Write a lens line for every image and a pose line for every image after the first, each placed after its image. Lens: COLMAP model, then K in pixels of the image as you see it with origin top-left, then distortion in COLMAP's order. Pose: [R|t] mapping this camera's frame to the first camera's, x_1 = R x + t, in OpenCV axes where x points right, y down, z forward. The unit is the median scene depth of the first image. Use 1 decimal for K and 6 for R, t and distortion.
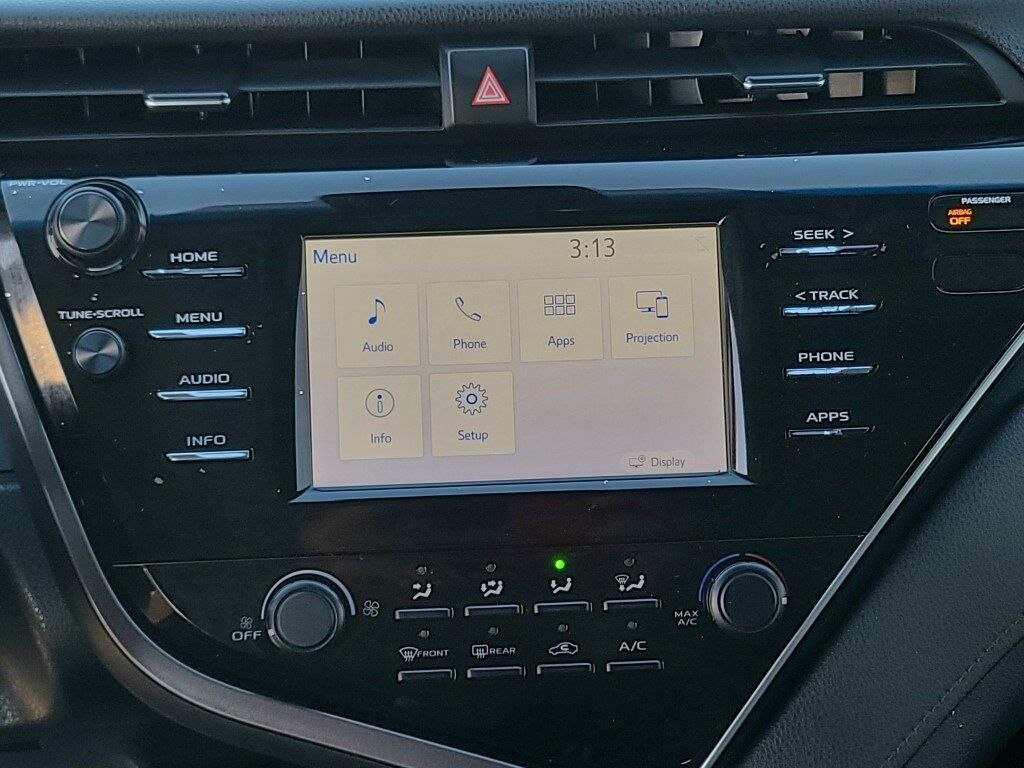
lens RADIAL K [[1970.9, 0, 528.4], [0, 1970.9, 434.6], [0, 0, 1]] dist [0.092378, 0.000000]
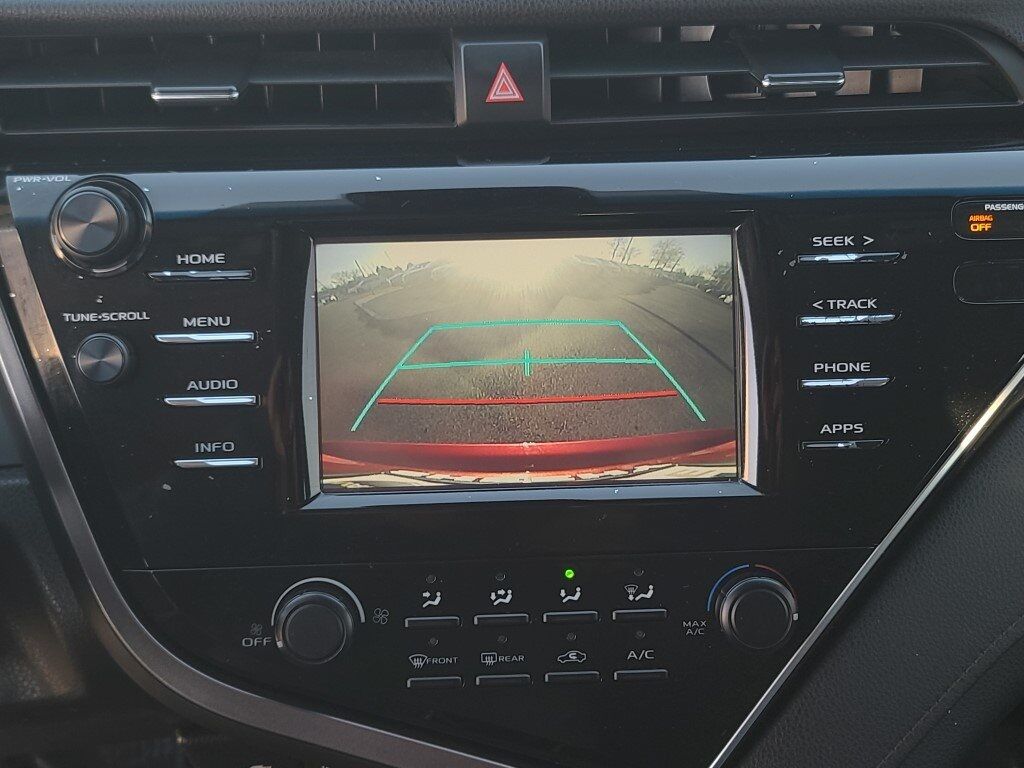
lens RADIAL K [[1204.2, 0, 499.7], [0, 1204.2, 411.6], [0, 0, 1]] dist [0.054356, 0.000000]
pose [[0.999925, 0.011754, -0.003431, -0.017982], [-0.011316, 0.994106, 0.107818, -0.080352], [0.004678, -0.107771, 0.994165, 0.394333]]
